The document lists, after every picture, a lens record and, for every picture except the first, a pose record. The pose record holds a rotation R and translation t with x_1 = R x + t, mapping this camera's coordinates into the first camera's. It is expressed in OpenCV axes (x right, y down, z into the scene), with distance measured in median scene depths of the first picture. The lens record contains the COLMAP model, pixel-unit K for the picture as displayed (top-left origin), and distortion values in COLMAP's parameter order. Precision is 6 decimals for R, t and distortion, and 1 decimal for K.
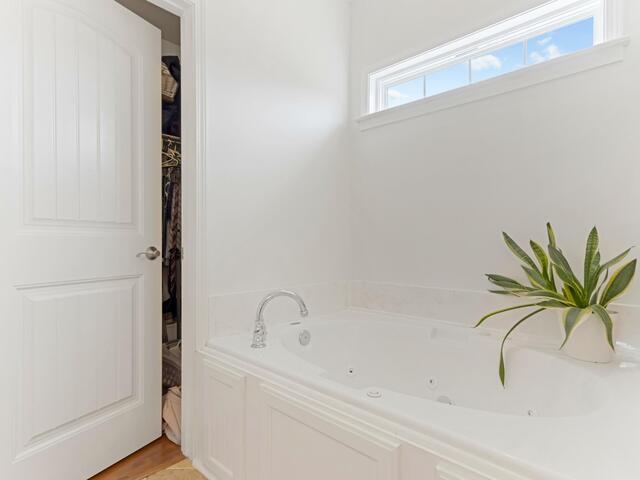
lens RADIAL K [[346.8, 0, 321.6], [0, 346.8, 239.0], [0, 0, 1]] dist [0.003090, 0.001354]
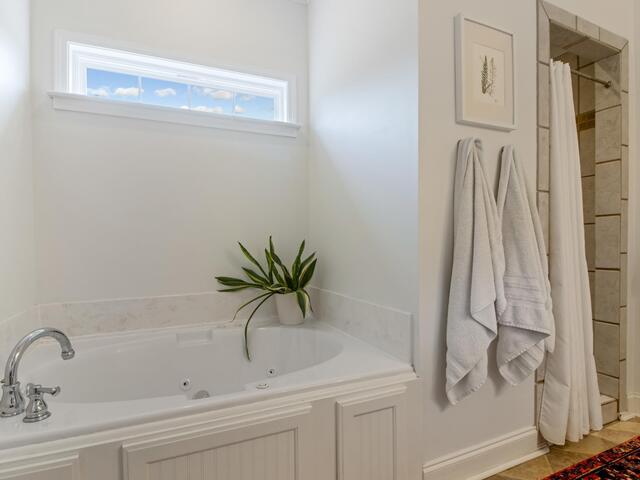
lens RADIAL K [[346.8, 0, 322.2], [0, 346.8, 240.1], [0, 0, 1]] dist [0.003090, 0.001354]
pose [[0.400559, -0.002284, 0.916268, -0.511752], [-0.000812, 0.999996, 0.002848, -0.032807], [-0.916271, -0.001885, 0.400556, 0.203946]]
